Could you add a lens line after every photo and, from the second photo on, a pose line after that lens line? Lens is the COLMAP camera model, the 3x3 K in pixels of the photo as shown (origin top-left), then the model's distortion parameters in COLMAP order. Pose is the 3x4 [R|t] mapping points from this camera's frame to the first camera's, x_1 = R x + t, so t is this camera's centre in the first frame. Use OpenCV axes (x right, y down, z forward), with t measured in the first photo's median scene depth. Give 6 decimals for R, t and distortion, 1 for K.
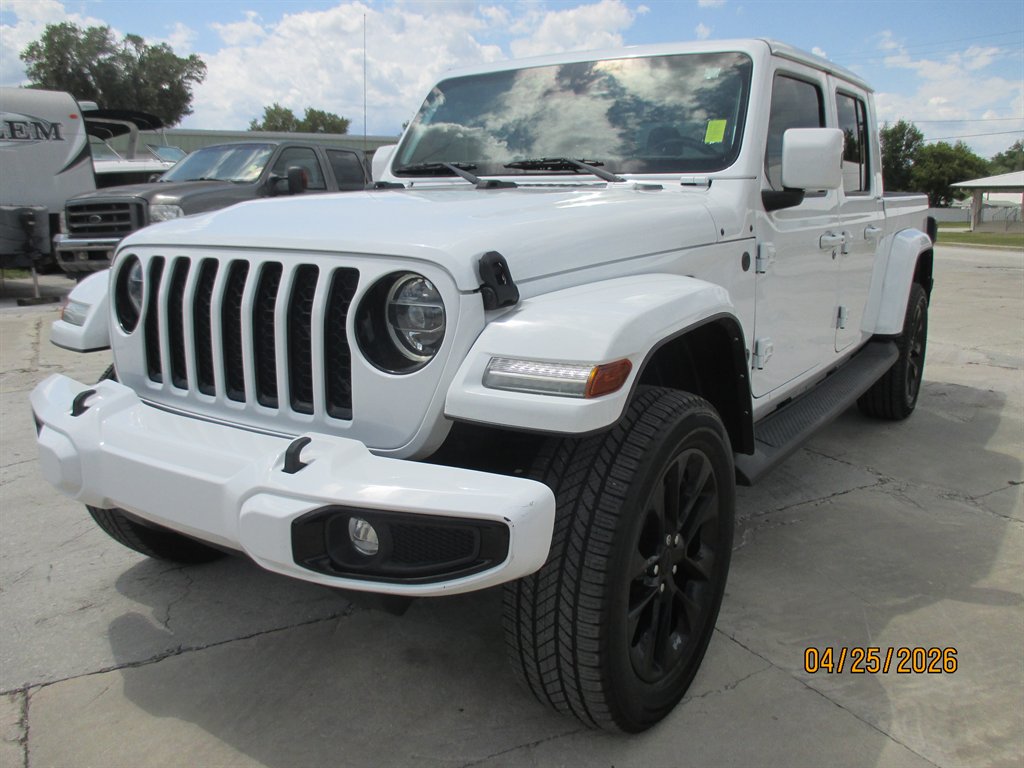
lens RADIAL K [[780.3, 0, 533.3], [0, 780.3, 383.4], [0, 0, 1]] dist [-0.003149, -0.003294]
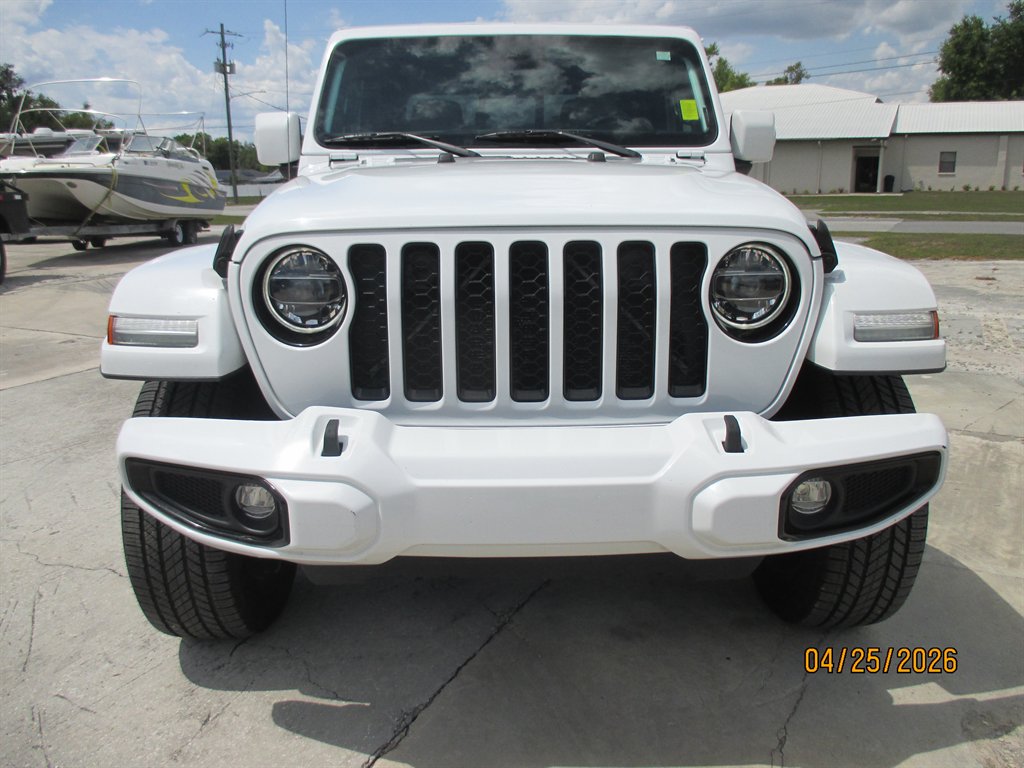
lens RADIAL K [[787.3, 0, 513.9], [0, 787.3, 370.8], [0, 0, 1]] dist [-0.002706, -0.012491]
pose [[0.840882, -0.136074, 0.523834, -0.776277], [0.126665, 0.990477, 0.053965, -0.056360], [-0.526188, 0.020973, 0.850109, 0.221572]]
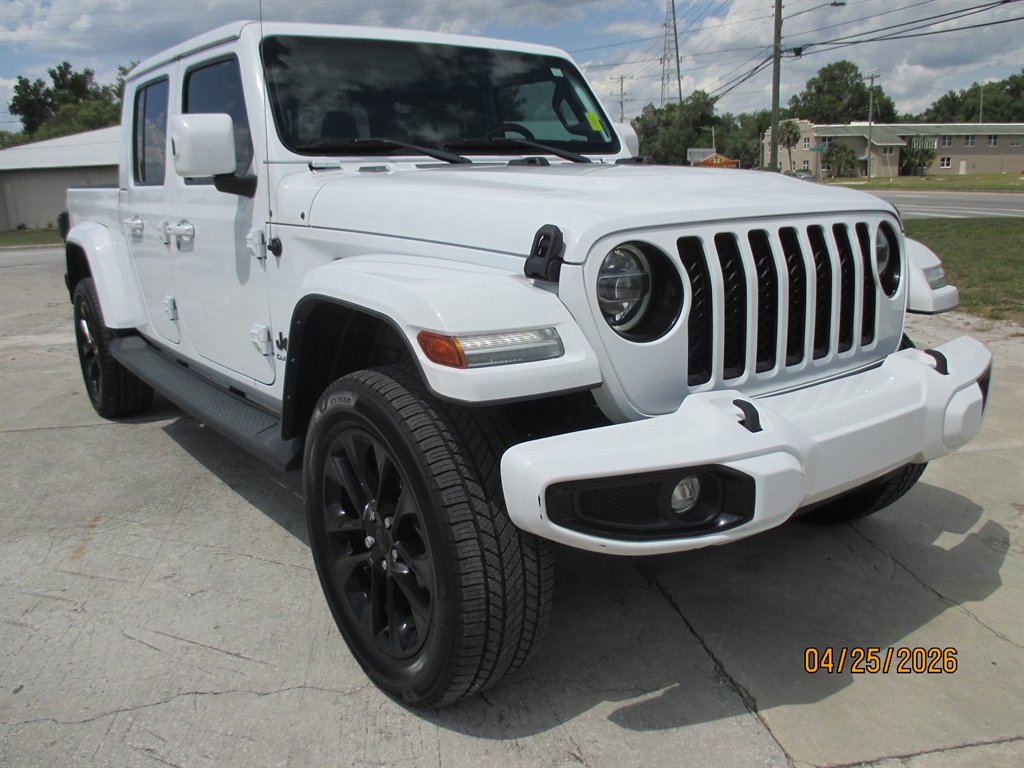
lens RADIAL K [[791.4, 0, 491.9], [0, 791.4, 381.8], [0, 0, 1]] dist [-0.003848, -0.008056]
pose [[0.401473, -0.230965, 0.886270, -1.326726], [0.233351, 0.961540, 0.144874, -0.180369], [-0.885645, 0.148649, 0.439928, 0.808318]]
